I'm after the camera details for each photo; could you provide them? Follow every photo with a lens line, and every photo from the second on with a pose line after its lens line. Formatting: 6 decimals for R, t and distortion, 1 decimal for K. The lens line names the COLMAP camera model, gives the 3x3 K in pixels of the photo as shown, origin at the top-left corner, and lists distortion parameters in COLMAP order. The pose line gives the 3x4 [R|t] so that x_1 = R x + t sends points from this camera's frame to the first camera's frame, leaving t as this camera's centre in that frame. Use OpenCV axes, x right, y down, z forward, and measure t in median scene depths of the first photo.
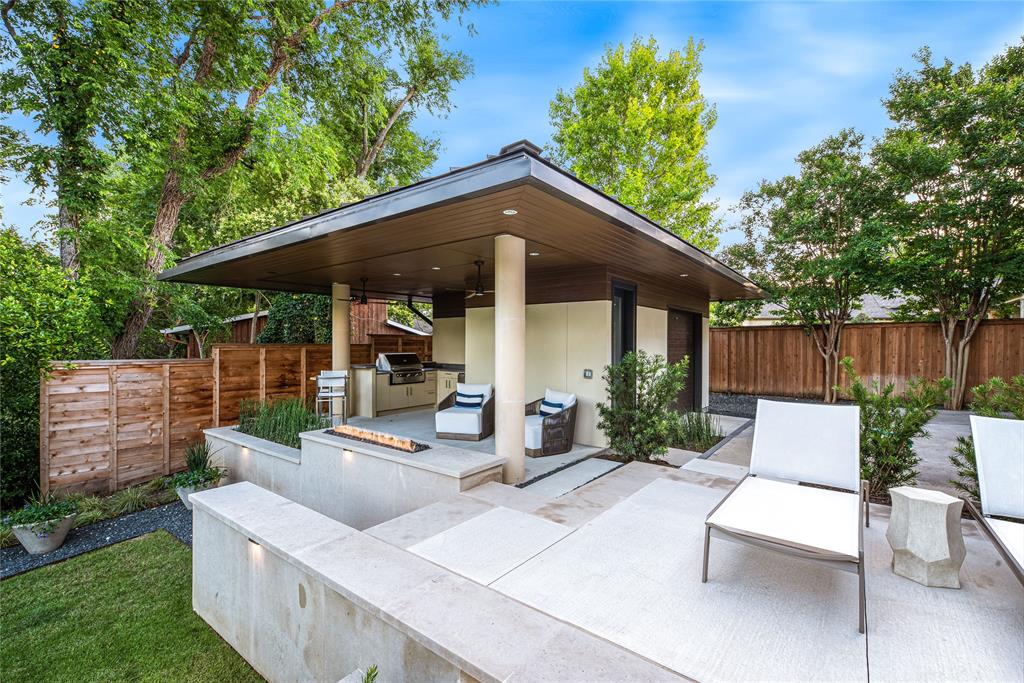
lens RADIAL K [[453.2, 0, 515.0], [0, 453.2, 347.1], [0, 0, 1]] dist [0.010447, 0.000118]
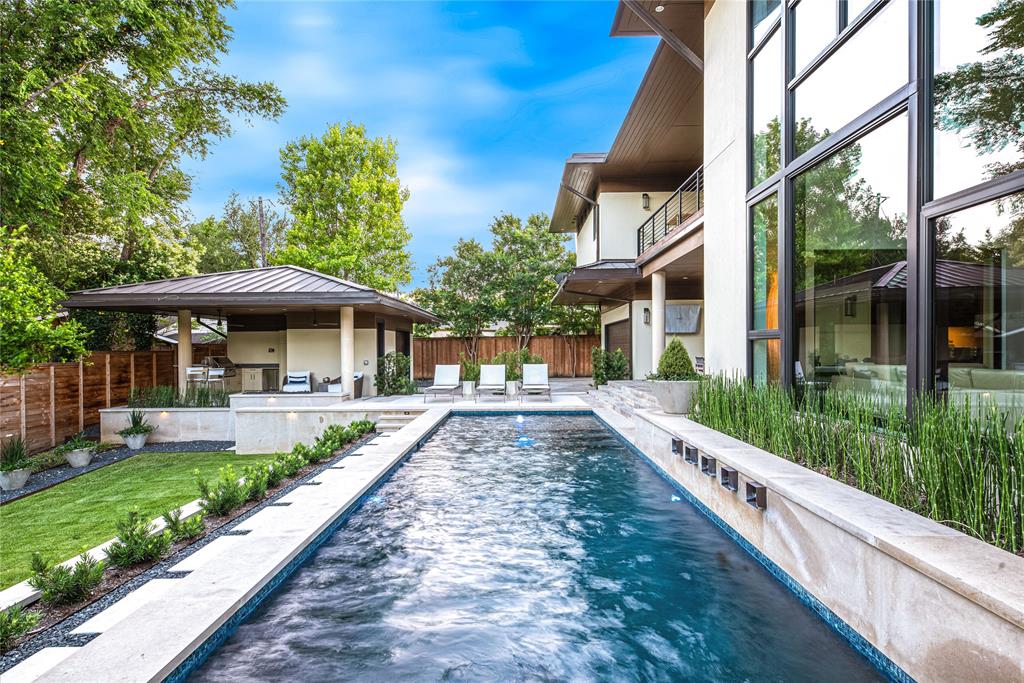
lens RADIAL K [[504.5, 0, 514.4], [0, 504.5, 350.0], [0, 0, 1]] dist [0.007758, -0.000624]
pose [[0.806280, -0.010846, 0.591435, -0.458477], [0.014571, 0.999893, -0.001527, 0.009085], [-0.591355, 0.009849, 0.806352, -0.898790]]
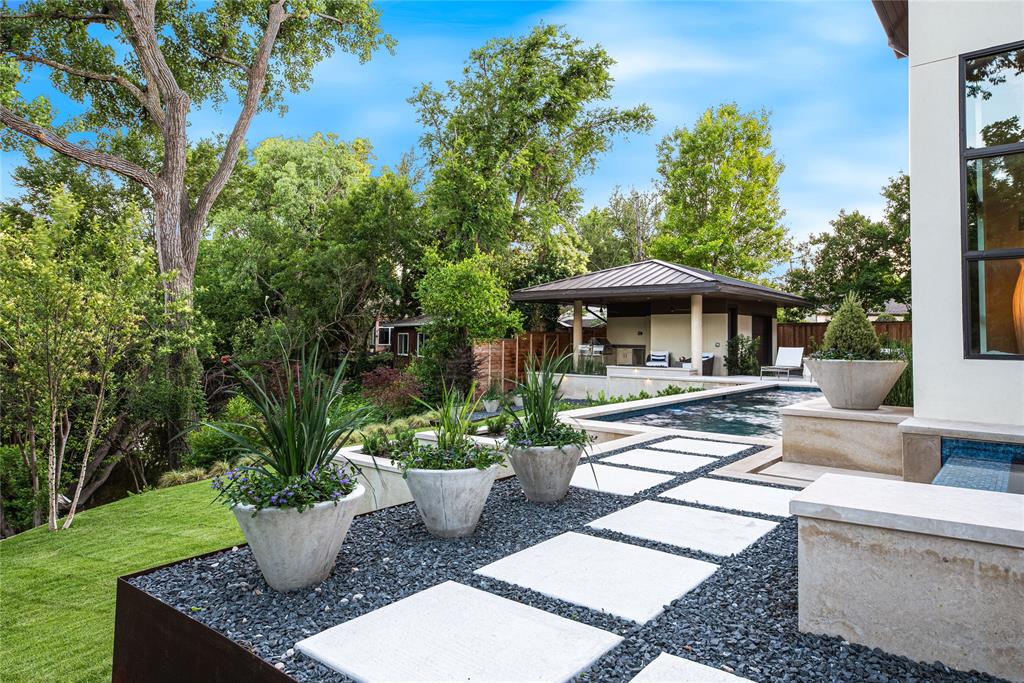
lens RADIAL K [[626.4, 0, 510.9], [0, 626.4, 342.6], [0, 0, 1]] dist [0.007245, 0.001293]
pose [[0.999147, 0.006237, -0.040825, -0.516303], [-0.006291, 0.999980, -0.001191, 0.039313], [0.040816, 0.001446, 0.999166, -1.521441]]
